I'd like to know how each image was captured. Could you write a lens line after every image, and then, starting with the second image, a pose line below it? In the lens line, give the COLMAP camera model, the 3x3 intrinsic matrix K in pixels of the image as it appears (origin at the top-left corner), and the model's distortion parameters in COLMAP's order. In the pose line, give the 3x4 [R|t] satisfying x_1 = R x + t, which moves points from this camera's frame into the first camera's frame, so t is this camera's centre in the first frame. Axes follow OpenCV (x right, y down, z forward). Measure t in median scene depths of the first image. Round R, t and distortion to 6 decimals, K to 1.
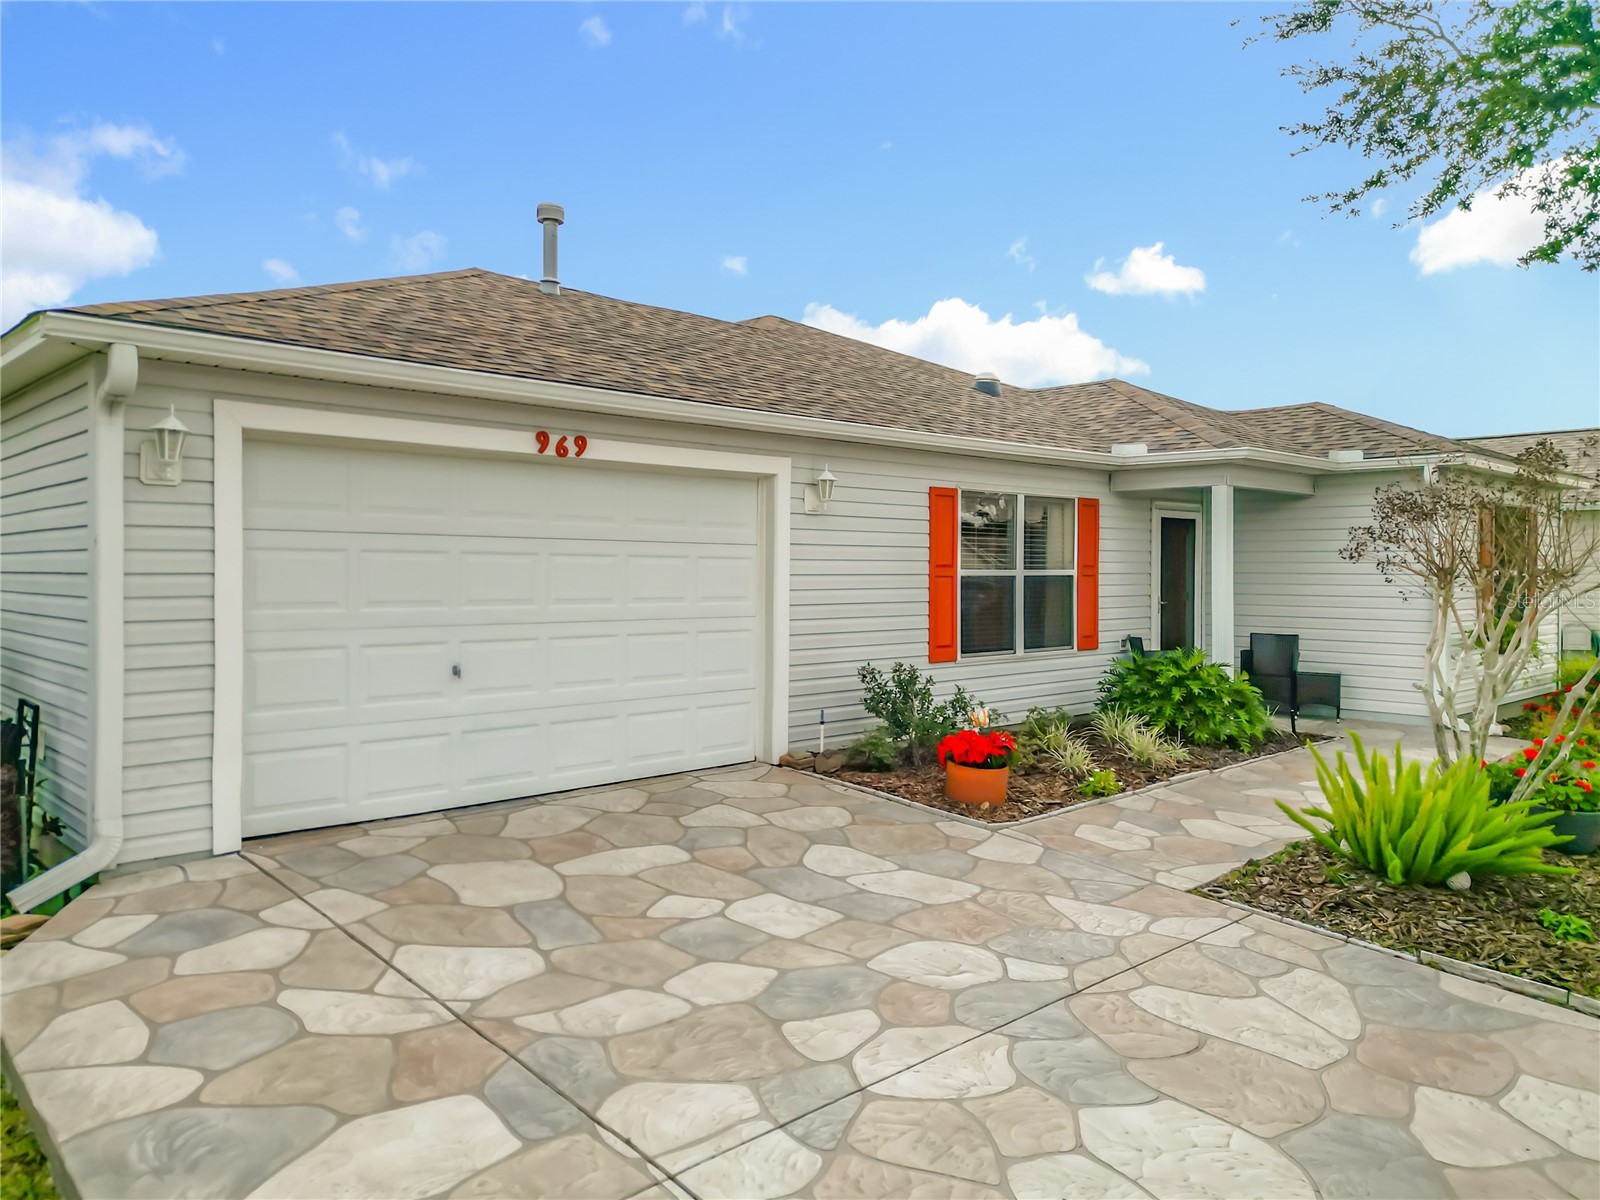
lens RADIAL K [[1150.3, 0, 800.0], [0, 1150.3, 600.0], [0, 0, 1]] dist [0.031158, -0.060293]
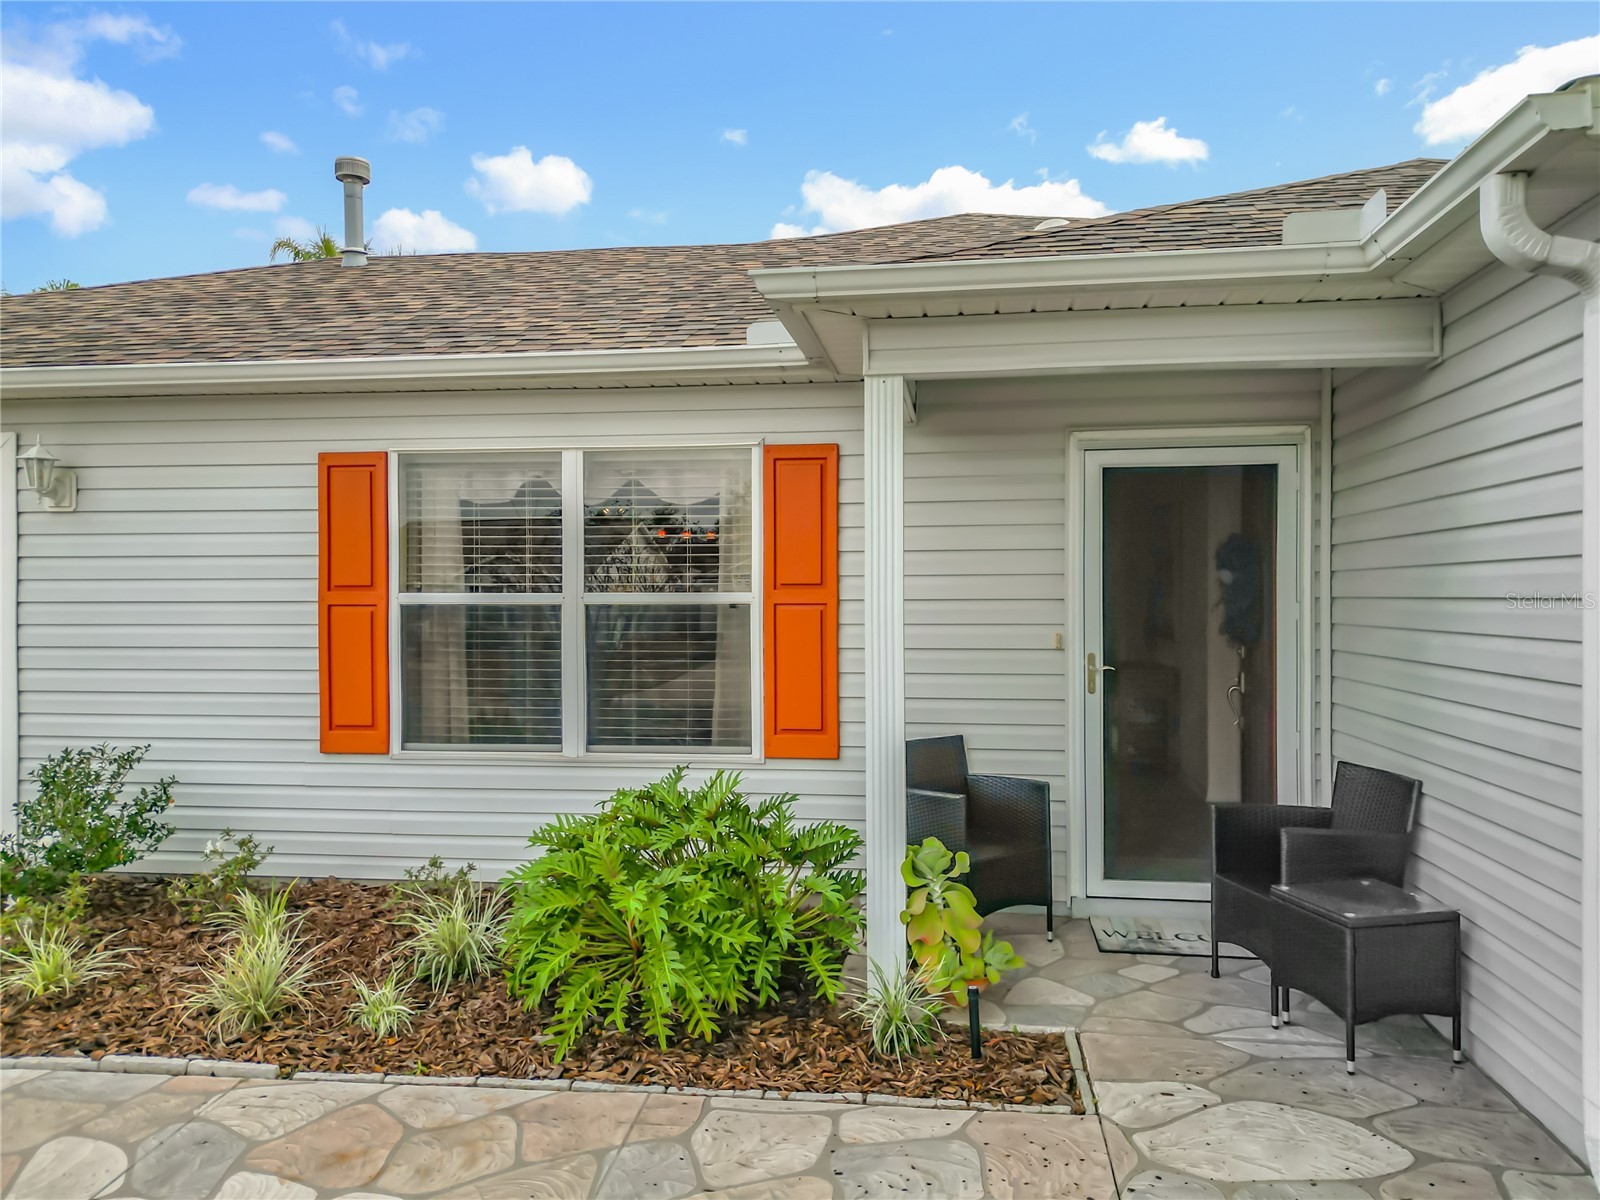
lens RADIAL K [[1165.3, 0, 823.8], [0, 1165.3, 606.4], [0, 0, 1]] dist [0.022679, -0.002601]
pose [[0.622809, 0.003179, -0.782367, 0.686756], [-0.017507, 0.999798, -0.009874, -0.017115], [0.782178, 0.019846, 0.622739, 0.764960]]
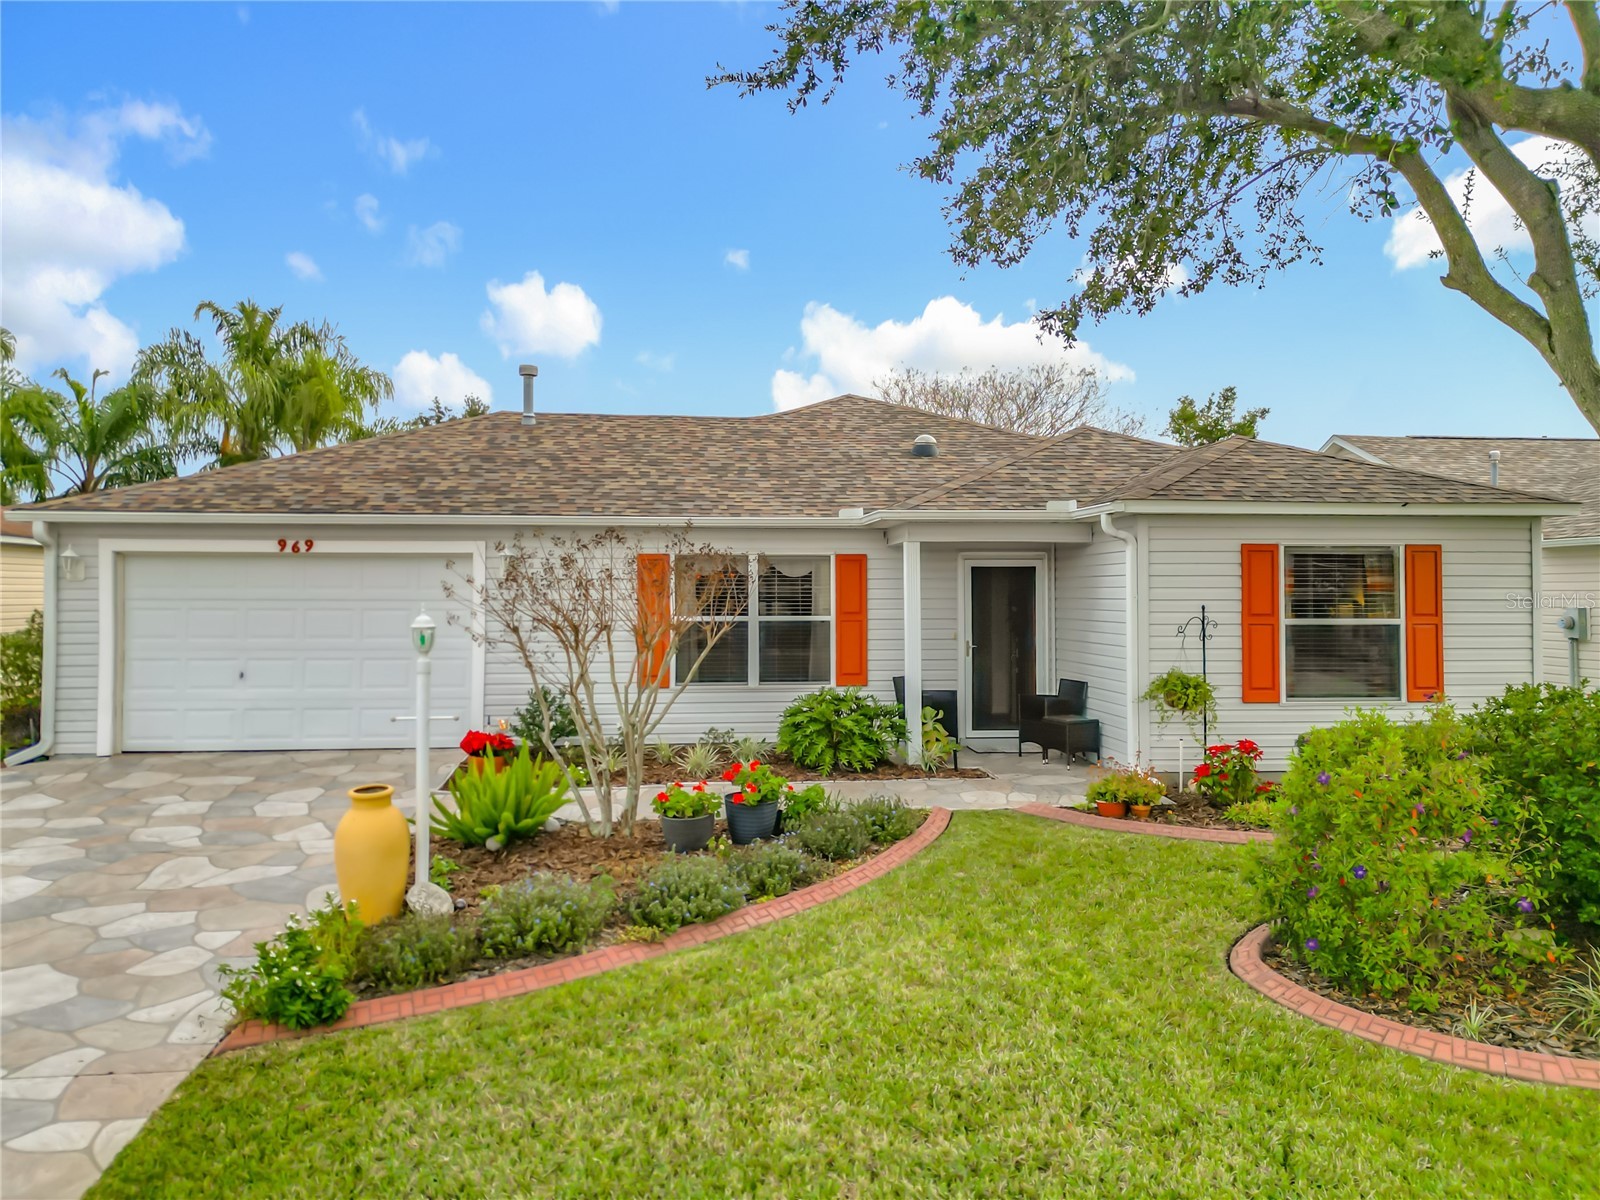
lens RADIAL K [[1195.1, 0, 794.6], [0, 1195.1, 575.8], [0, 0, 1]] dist [0.035693, -0.008114]
pose [[0.784292, -0.010494, -0.620303, 1.023555], [-0.015157, 0.999234, -0.036070, -0.024306], [0.620207, 0.037691, 0.783532, 0.033723]]
